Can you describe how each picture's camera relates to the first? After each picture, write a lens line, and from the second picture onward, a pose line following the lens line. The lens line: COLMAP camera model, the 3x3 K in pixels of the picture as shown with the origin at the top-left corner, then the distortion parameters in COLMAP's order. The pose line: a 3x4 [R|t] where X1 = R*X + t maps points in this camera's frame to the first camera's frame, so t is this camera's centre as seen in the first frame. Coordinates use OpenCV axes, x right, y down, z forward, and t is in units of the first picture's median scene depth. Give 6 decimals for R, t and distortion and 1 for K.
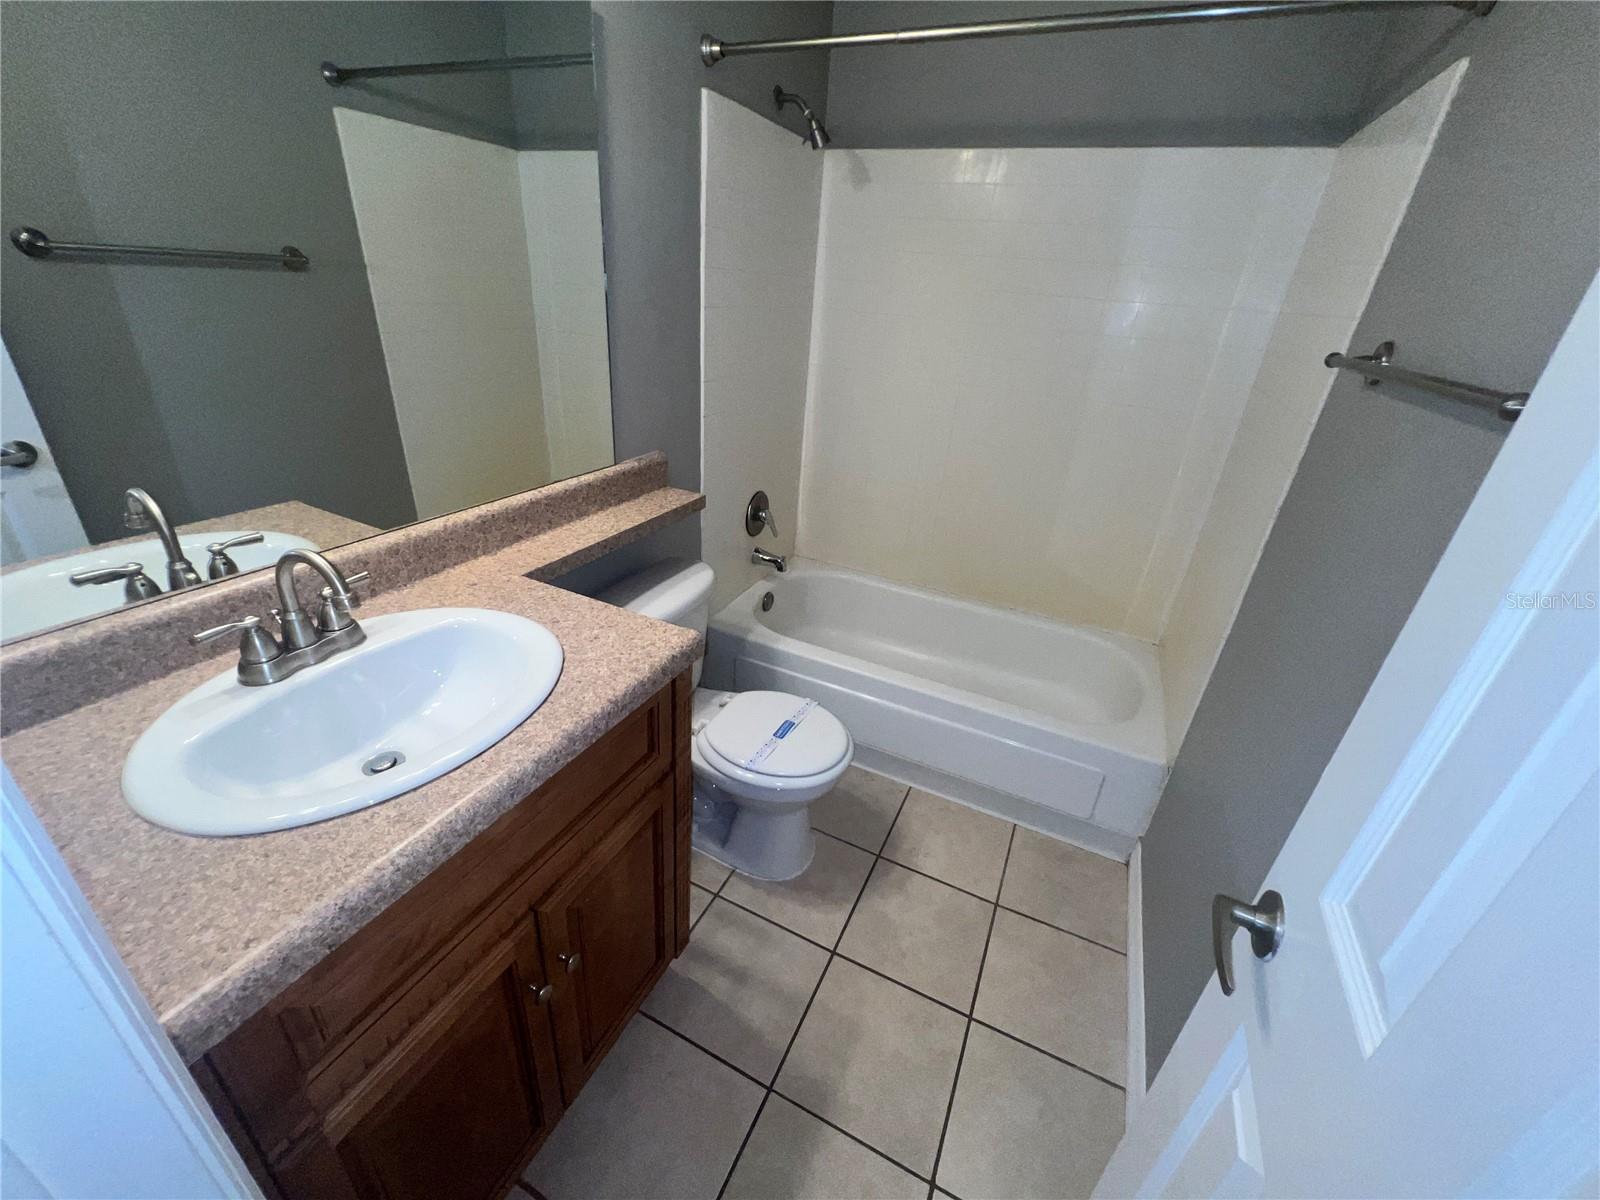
lens RADIAL K [[651.8, 0, 806.3], [0, 651.8, 598.7], [0, 0, 1]] dist [0.001853, 0.000169]
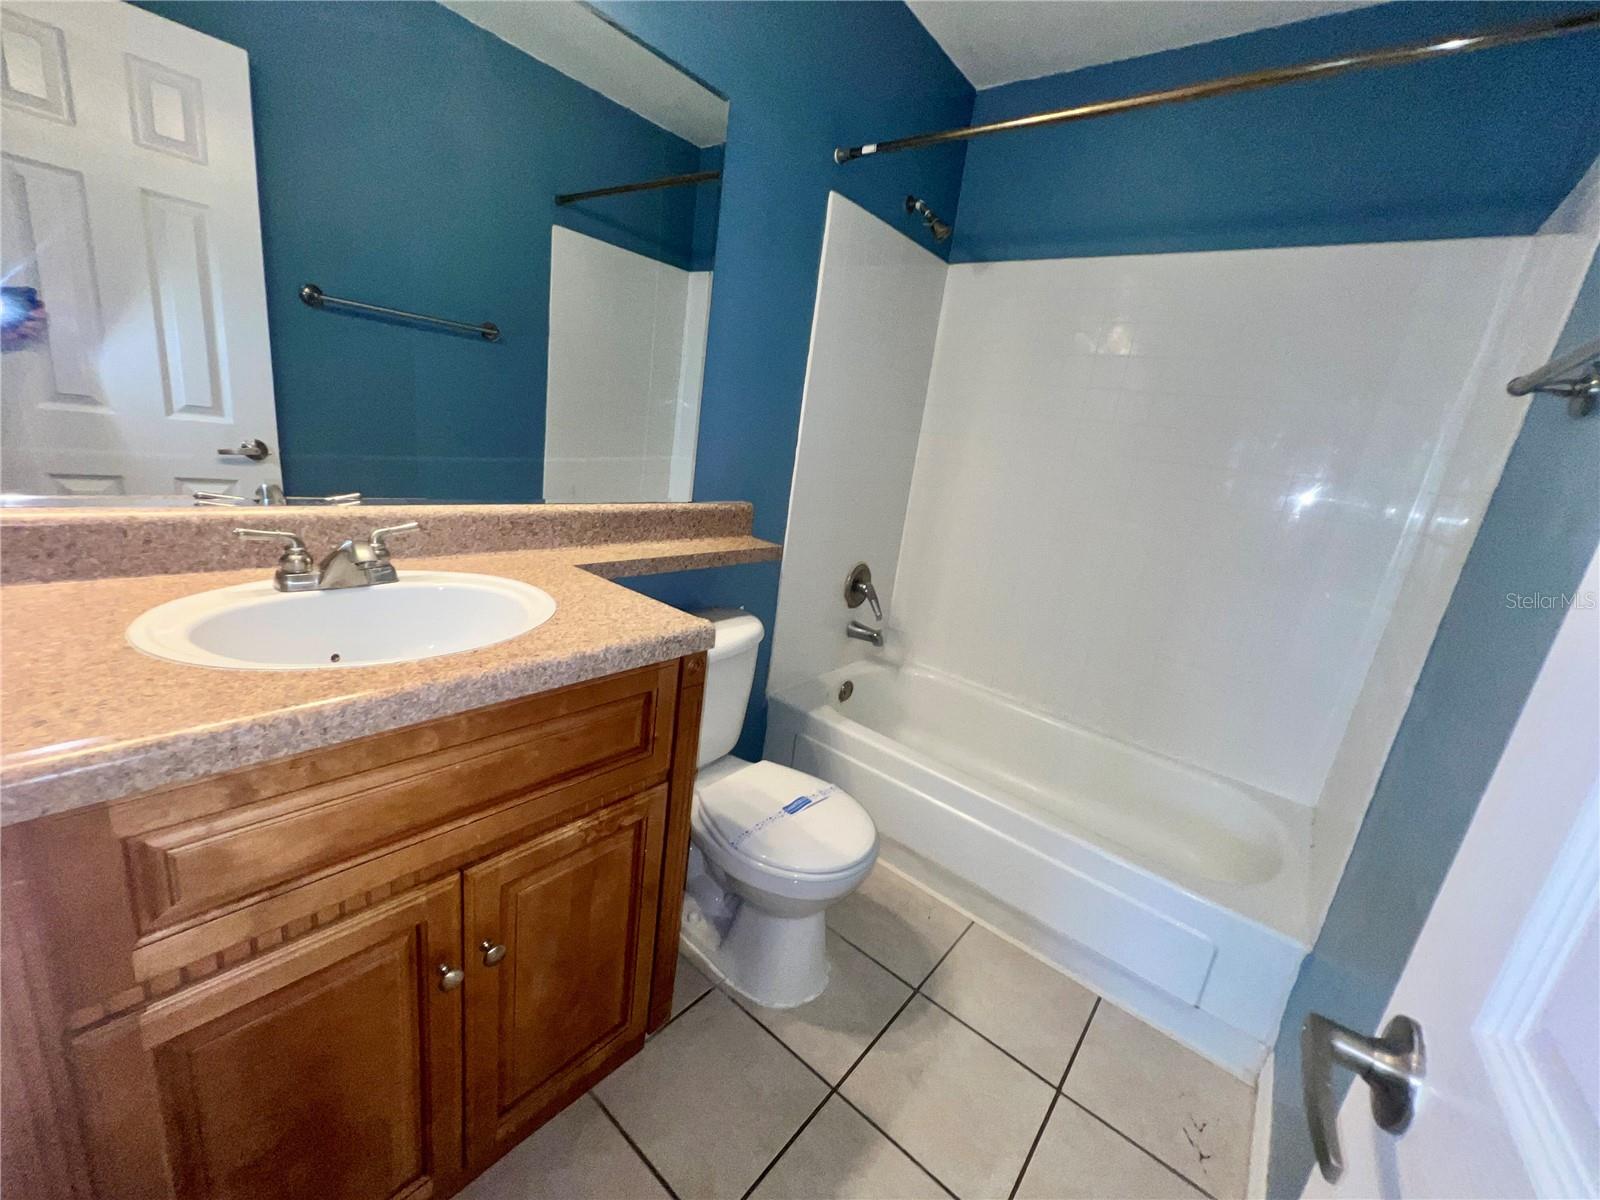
lens RADIAL K [[642.0, 0, 791.5], [0, 642.0, 594.3], [0, 0, 1]] dist [0.004009, 0.000567]
pose [[0.965858, 0.115808, -0.231746, 0.124978], [-0.165089, 0.964512, -0.206062, 0.145503], [0.199658, 0.237285, 0.950701, 0.100726]]
